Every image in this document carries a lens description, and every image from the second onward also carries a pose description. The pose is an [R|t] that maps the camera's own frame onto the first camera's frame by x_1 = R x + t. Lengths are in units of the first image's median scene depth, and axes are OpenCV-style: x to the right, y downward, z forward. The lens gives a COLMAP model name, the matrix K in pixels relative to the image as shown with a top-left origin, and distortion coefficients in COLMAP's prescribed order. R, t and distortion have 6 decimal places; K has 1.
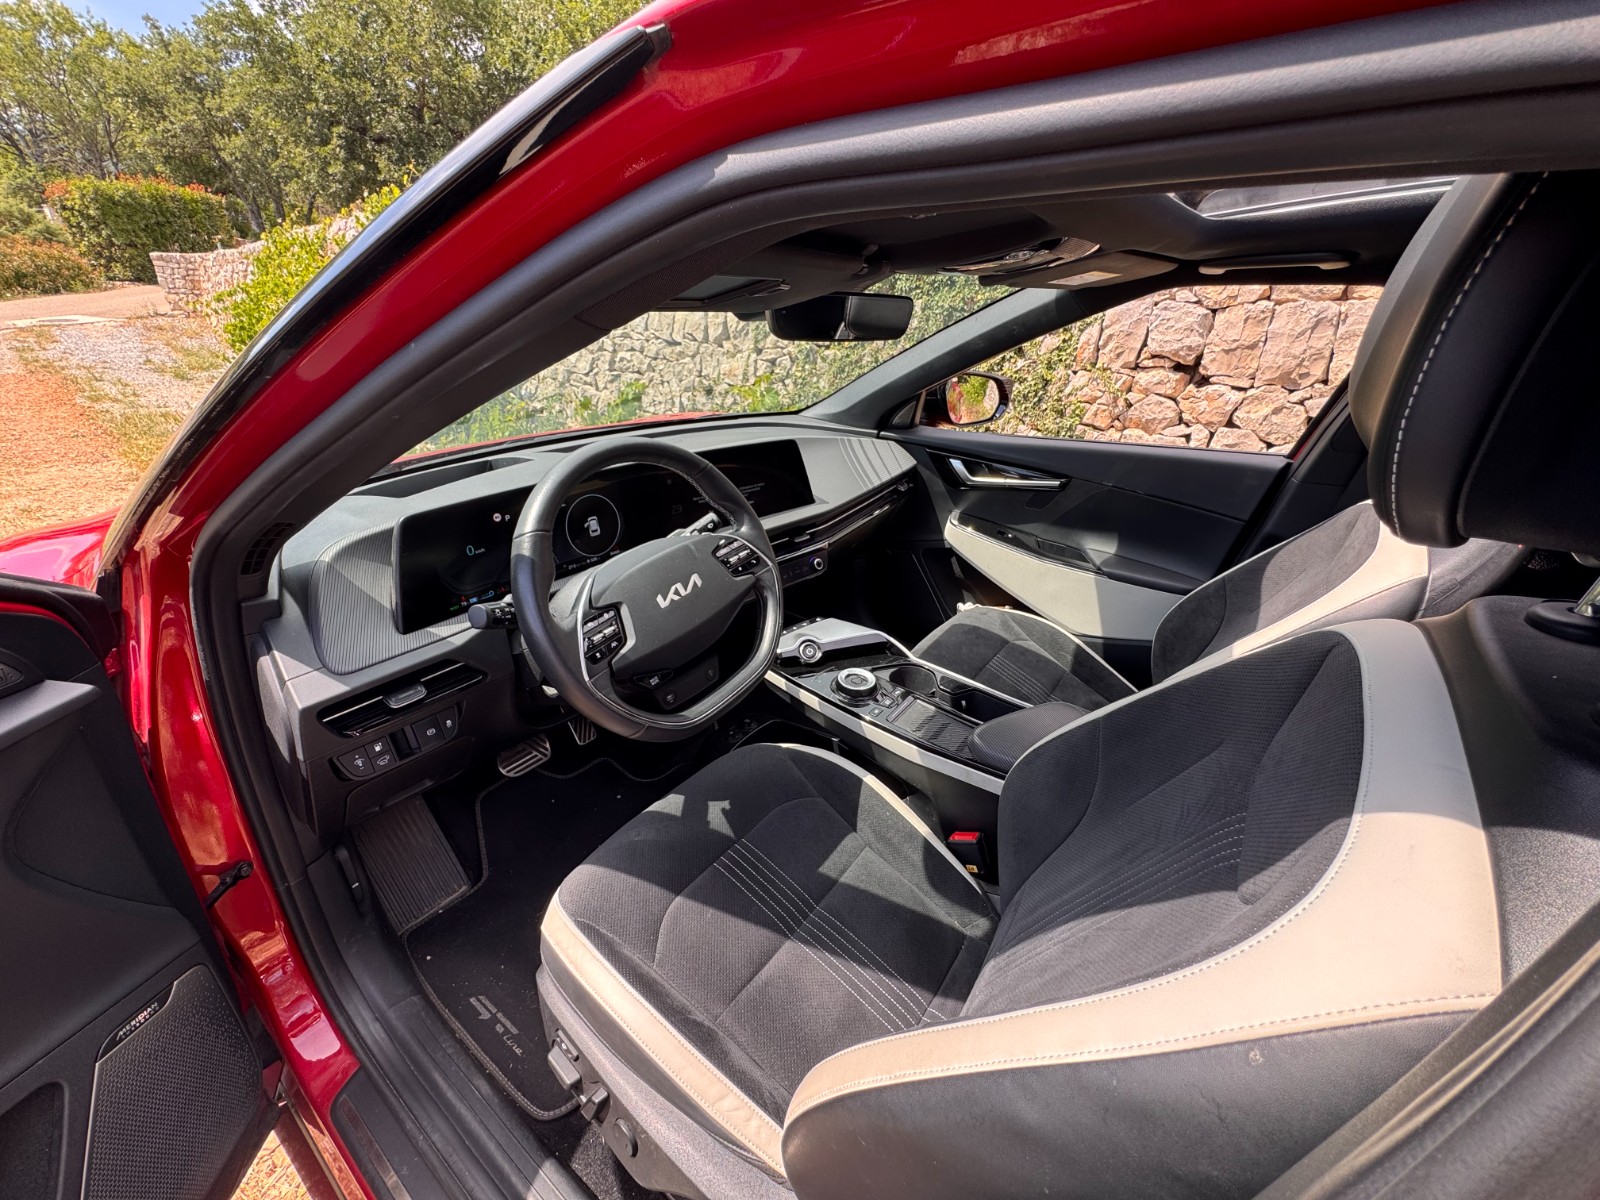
lens RADIAL K [[635.9, 0, 800.5], [0, 635.9, 601.8], [0, 0, 1]] dist [0.005782, -0.002250]
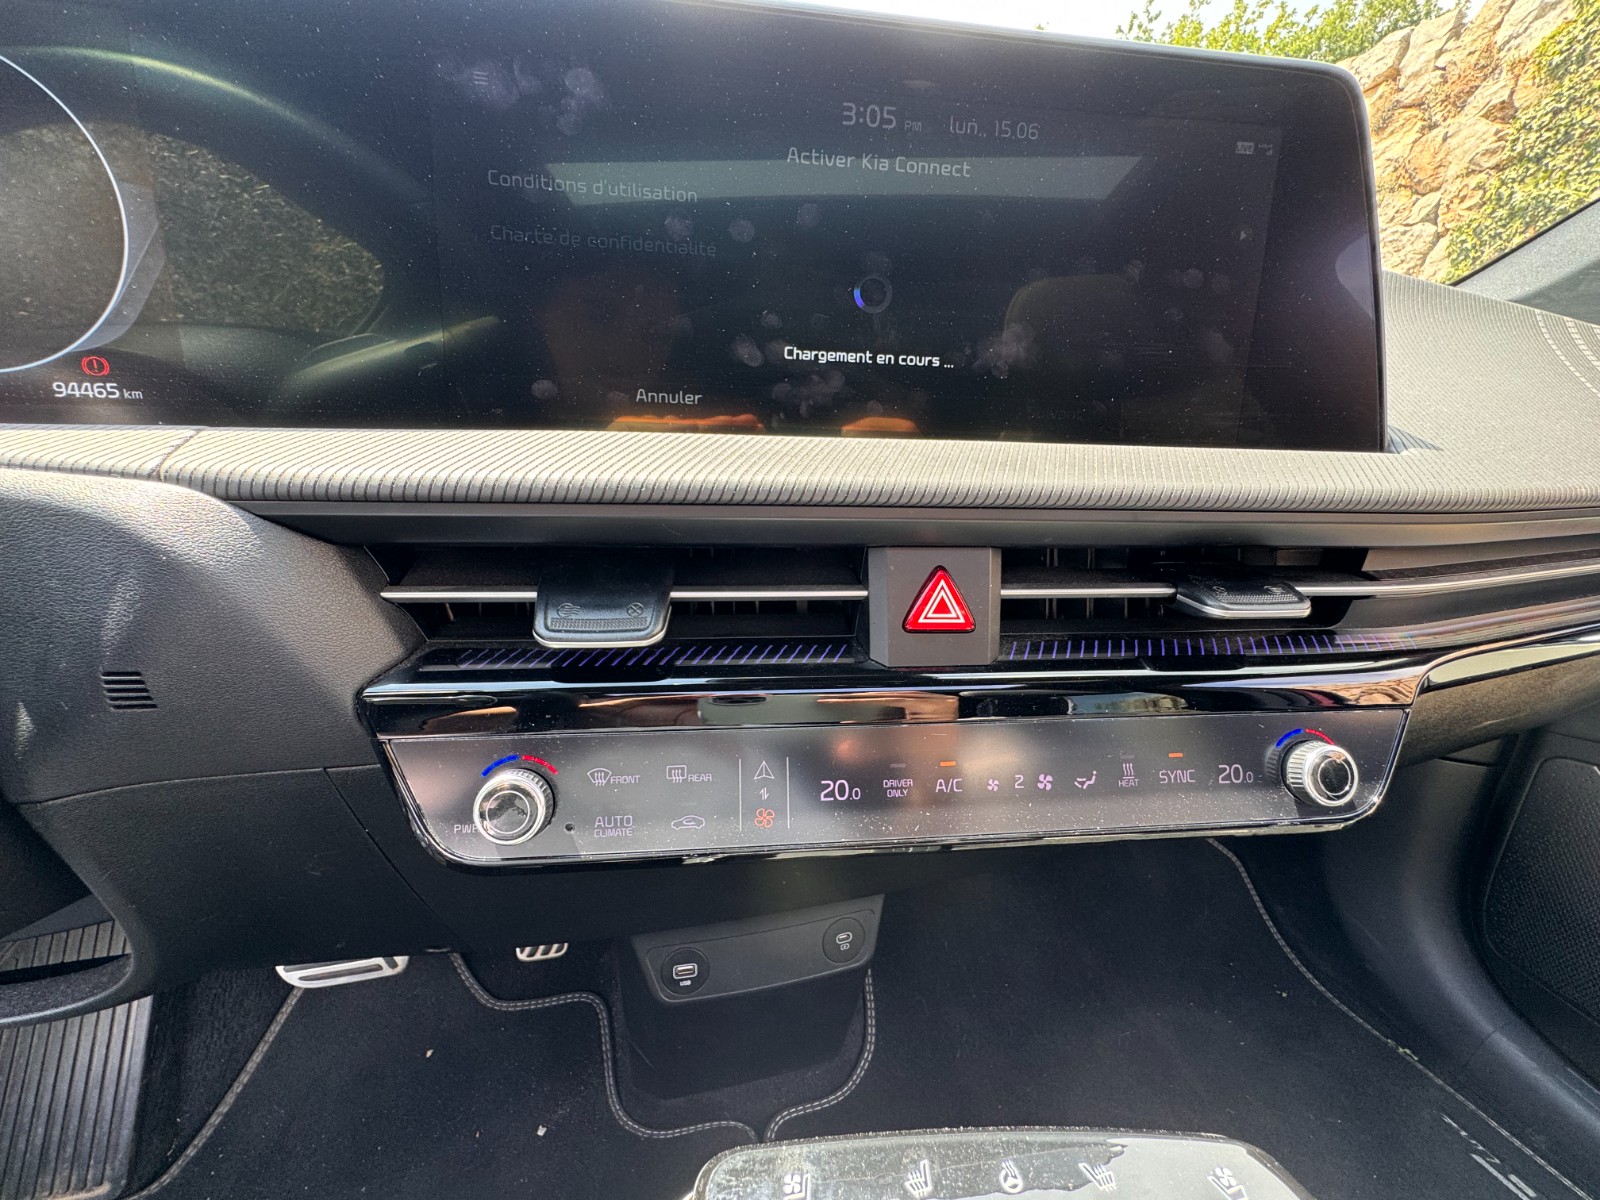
lens RADIAL K [[643.4, 0, 798.0], [0, 643.4, 599.8], [0, 0, 1]] dist [-0.001656, -0.000037]
pose [[0.773021, 0.219034, -0.595368, 0.002722], [-0.291934, 0.956048, -0.027319, -0.015245], [0.563216, 0.194927, 0.802989, 0.201103]]
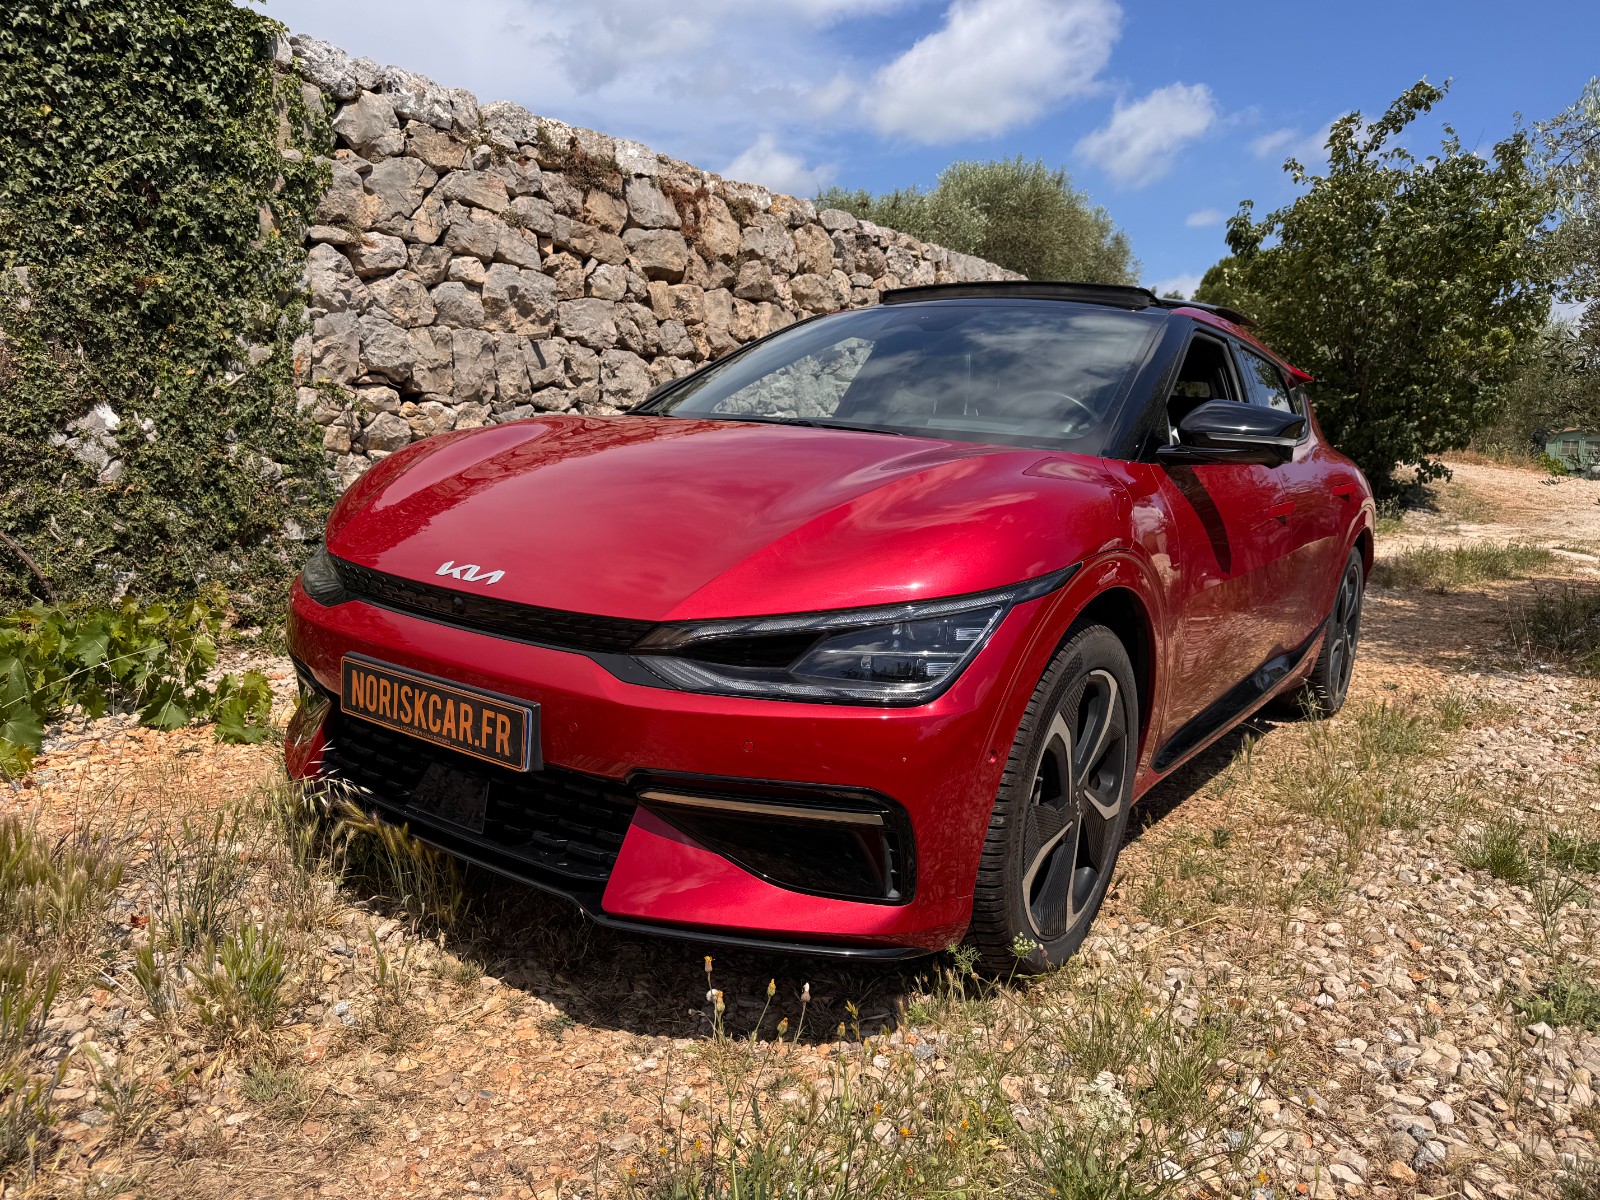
lens RADIAL K [[1130.5, 0, 797.7], [0, 1130.5, 618.0], [0, 0, 1]] dist [0.065336, -0.082284]
pose [[-0.026617, -0.181066, 0.983111, -0.731216], [0.350755, 0.919240, 0.178799, -0.090246], [-0.936089, 0.349590, 0.039043, 0.315346]]
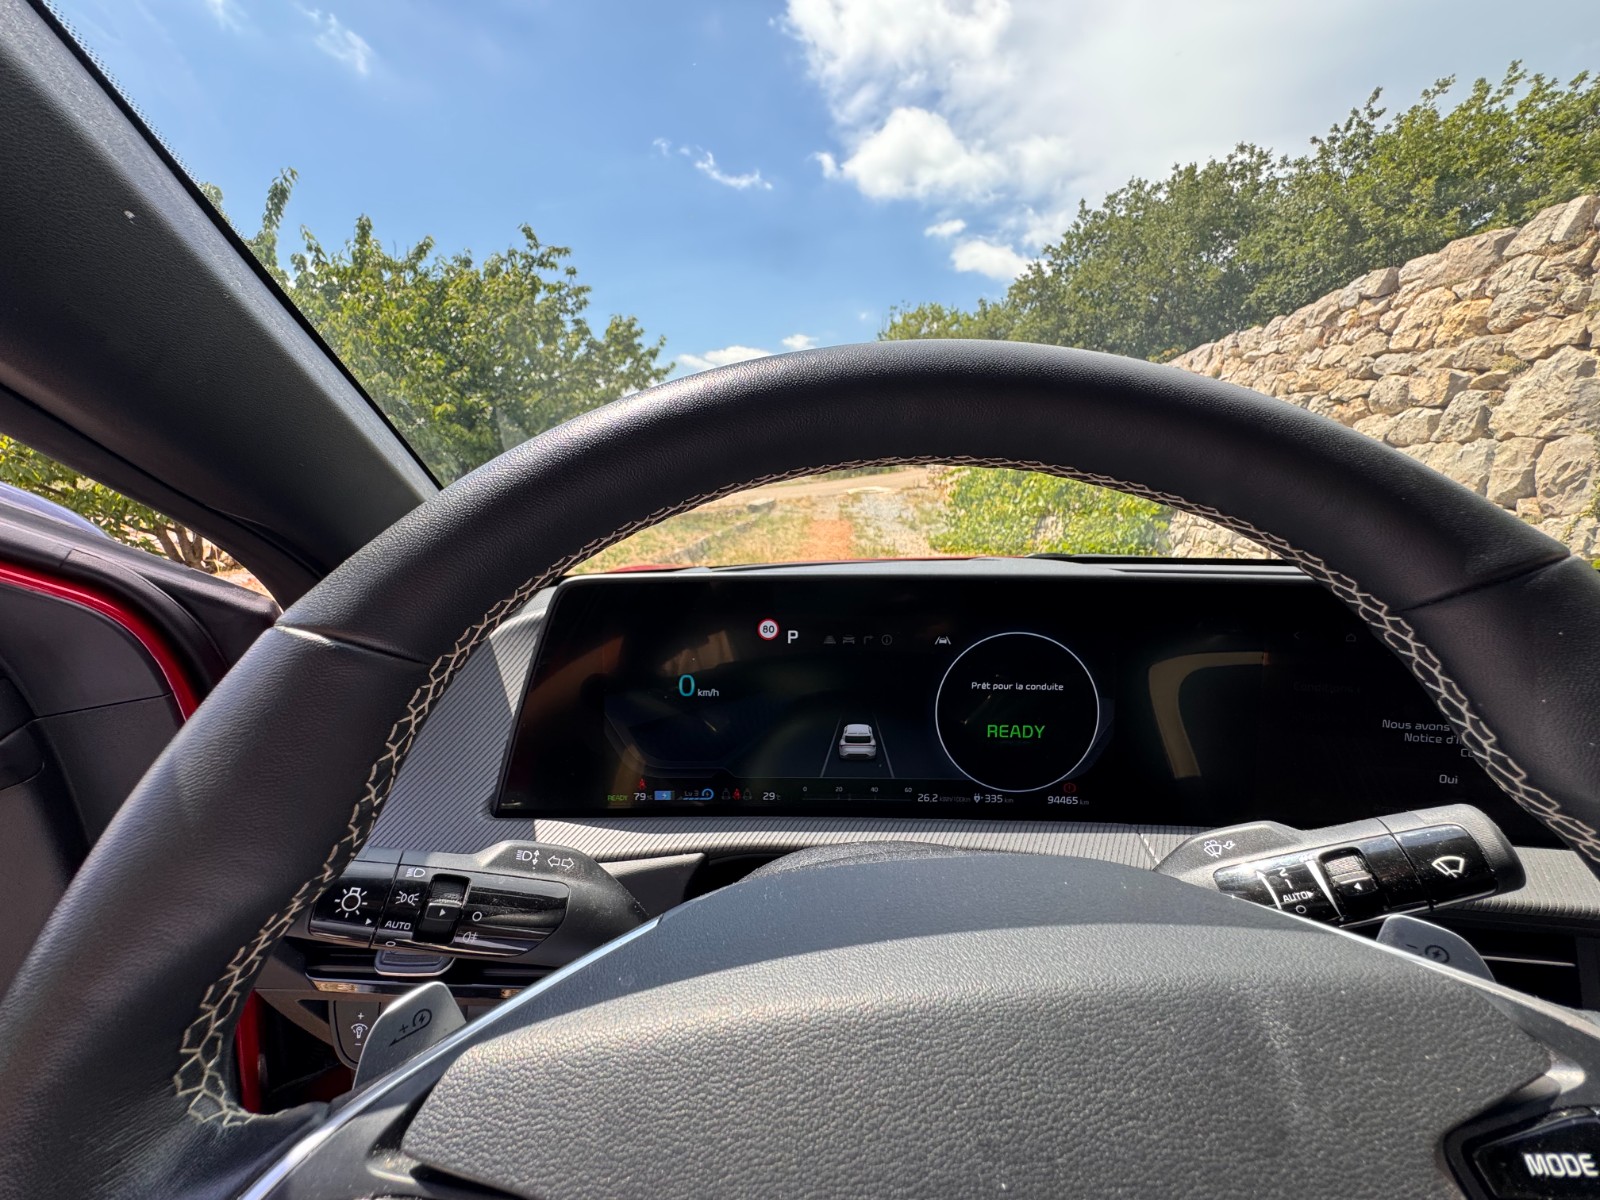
lens RADIAL K [[647.9, 0, 797.3], [0, 647.9, 599.6], [0, 0, 1]] dist [-0.003062, 0.000128]
pose [[0.589879, 0.137495, -0.795700, -0.020836], [-0.337208, 0.937306, -0.088019, -0.020885], [0.733712, 0.320237, 0.599261, 0.128839]]
